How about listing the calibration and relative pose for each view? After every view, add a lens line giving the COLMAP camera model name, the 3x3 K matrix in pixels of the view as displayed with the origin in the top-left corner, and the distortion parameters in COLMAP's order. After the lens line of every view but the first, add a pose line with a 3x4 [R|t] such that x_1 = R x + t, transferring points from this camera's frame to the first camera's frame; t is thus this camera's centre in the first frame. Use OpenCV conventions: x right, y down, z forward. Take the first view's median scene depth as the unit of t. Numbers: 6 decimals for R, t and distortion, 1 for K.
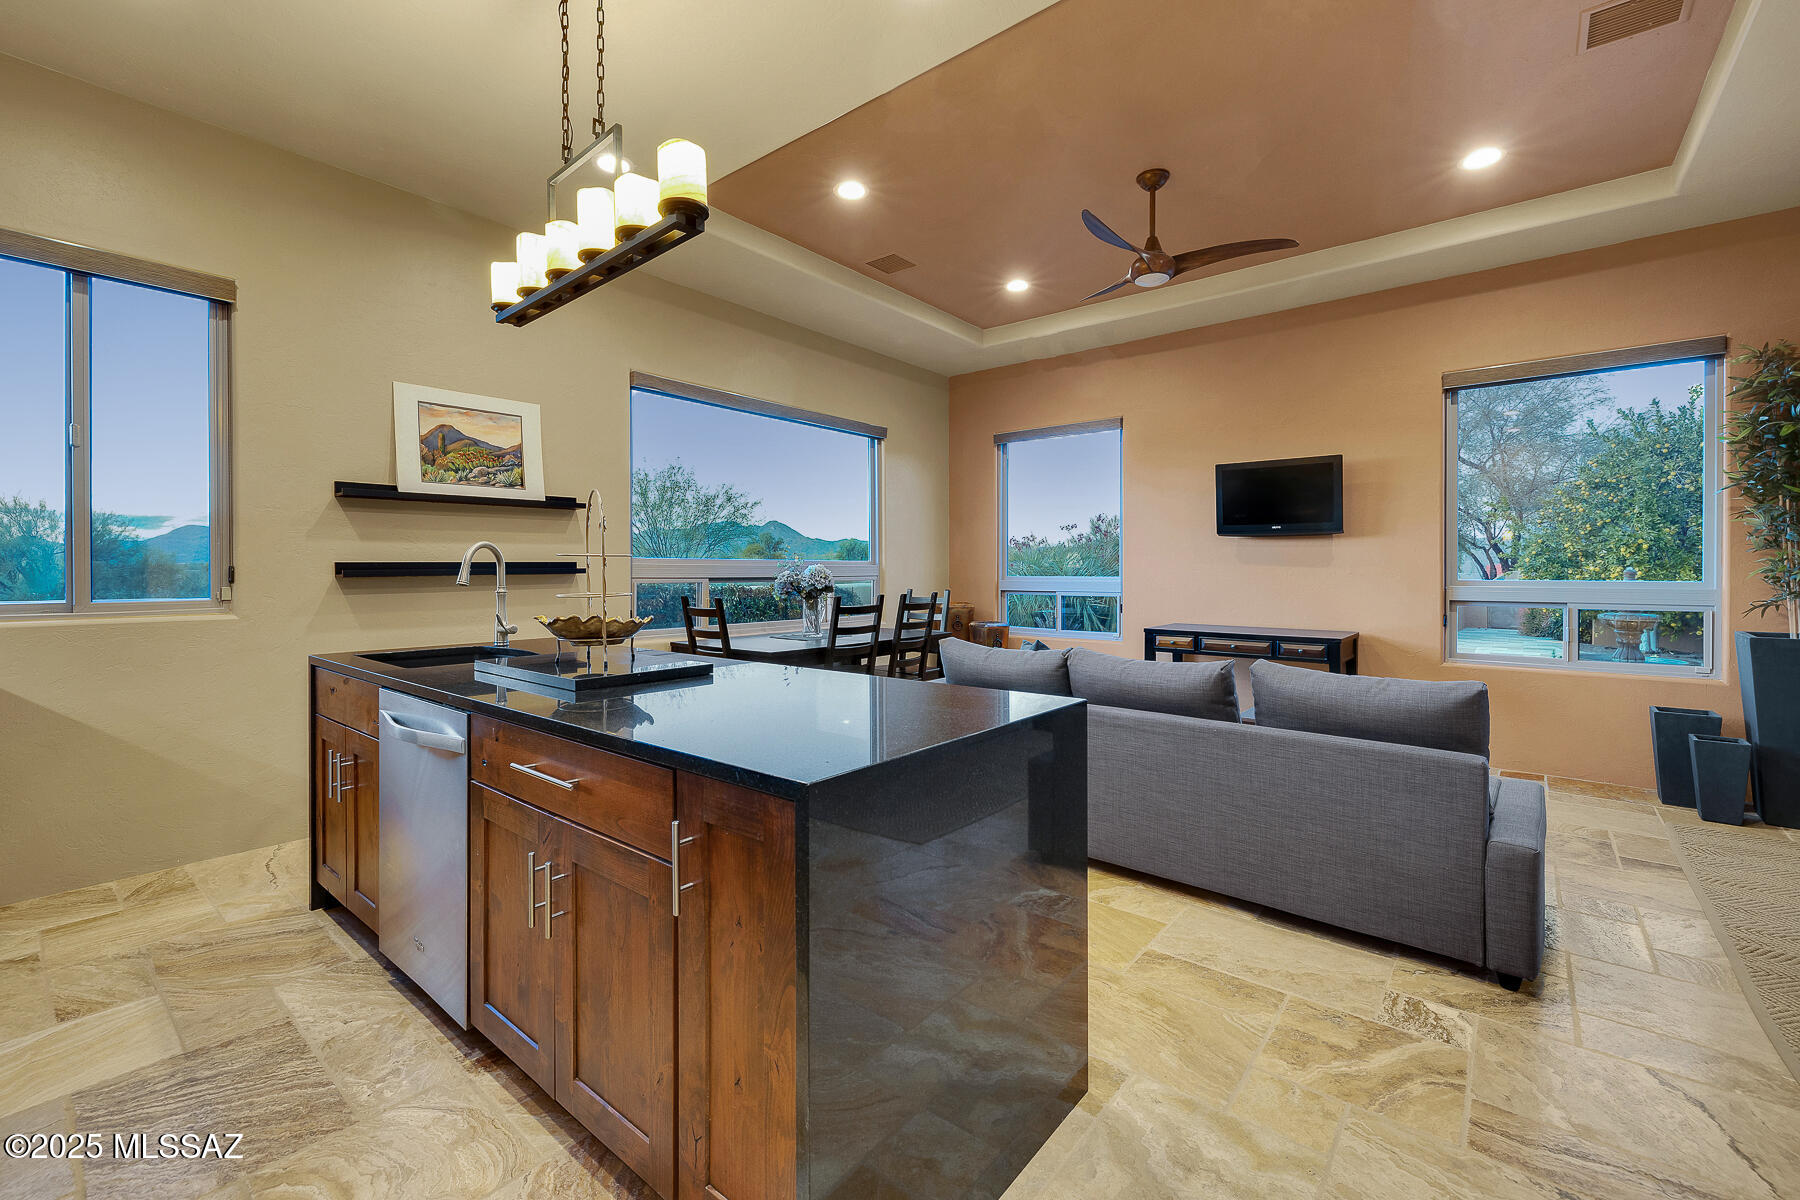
lens RADIAL K [[779.1, 0, 871.2], [0, 779.1, 571.3], [0, 0, 1]] dist [-0.007634, -0.000091]
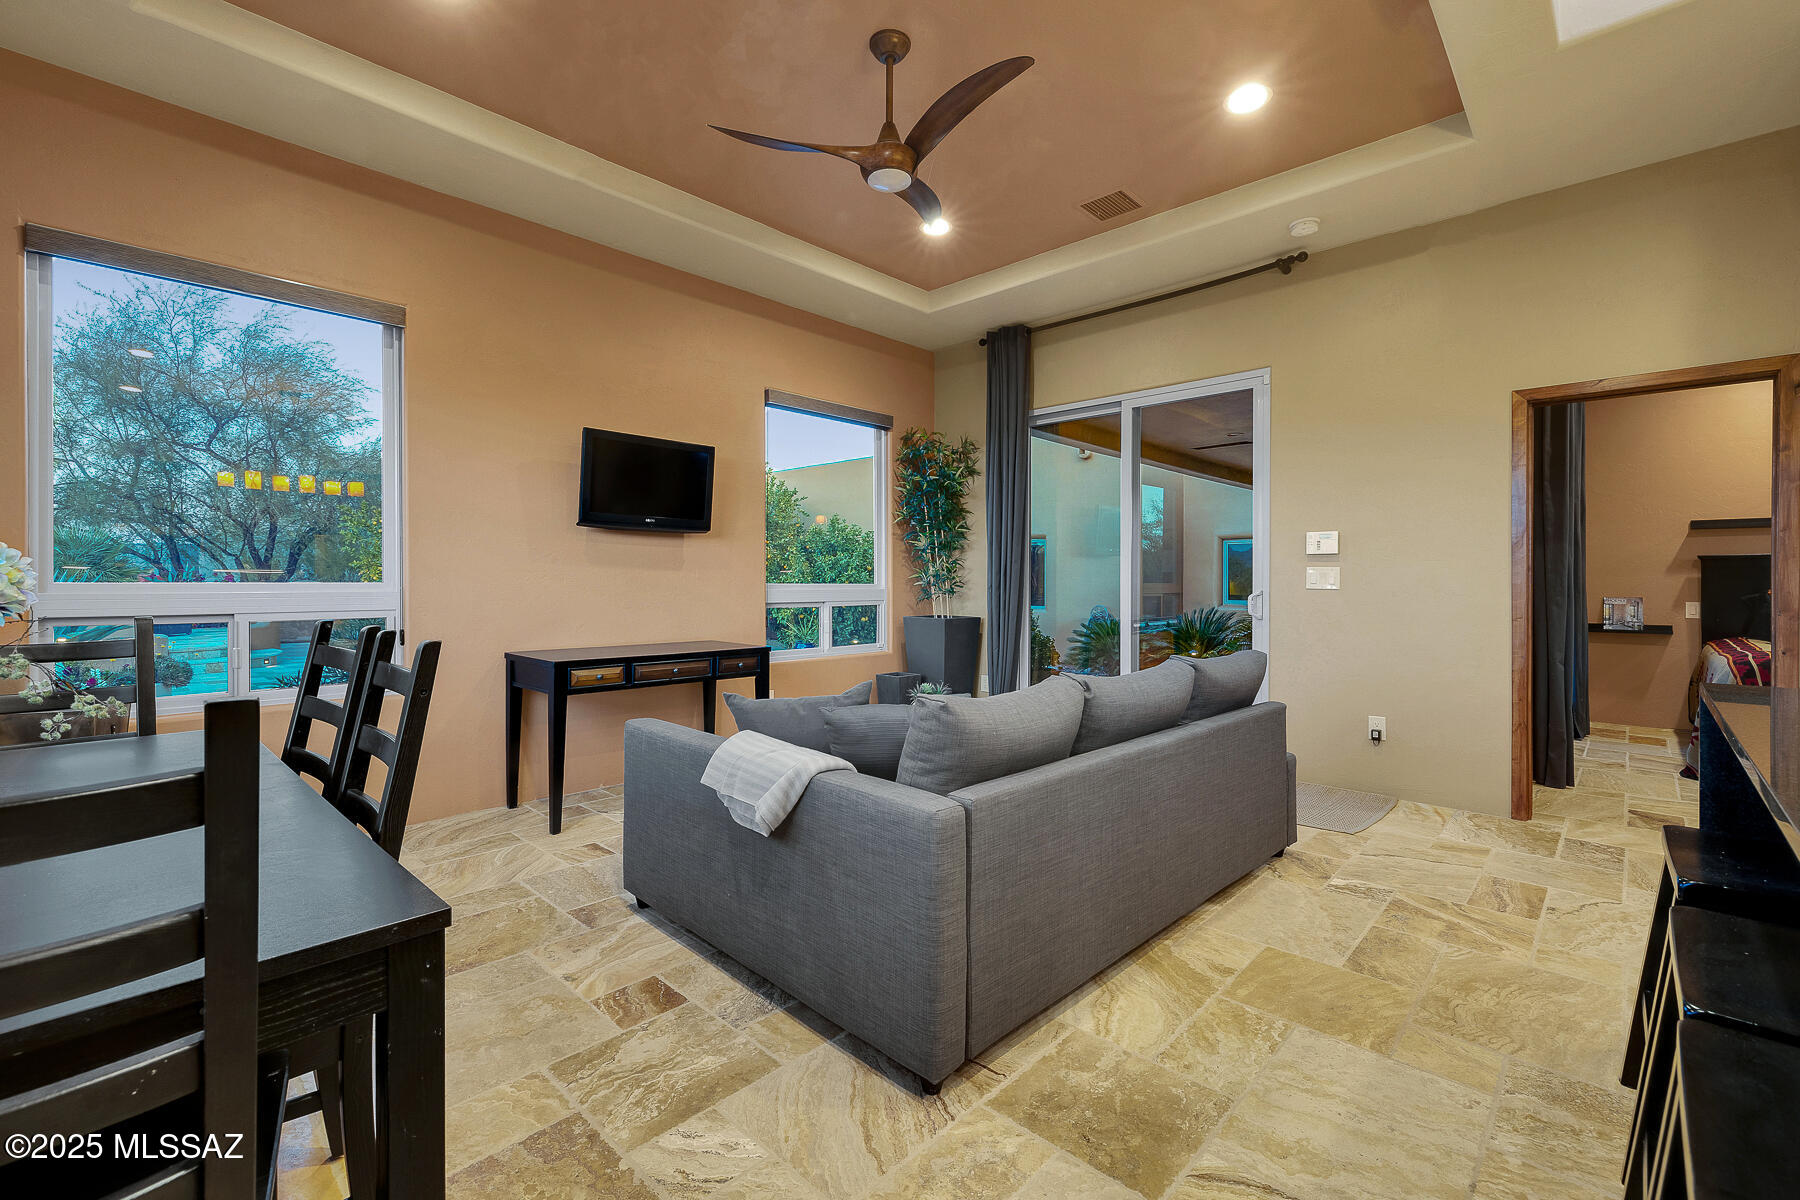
lens RADIAL K [[779.1, 0, 899.5], [0, 779.1, 589.8], [0, 0, 1]] dist [-0.007634, -0.000091]
pose [[0.052324, -0.006379, 0.998610, -0.599284], [0.010821, 0.999925, 0.005820, 0.028309], [-0.998572, 0.010501, 0.052389, 1.505994]]
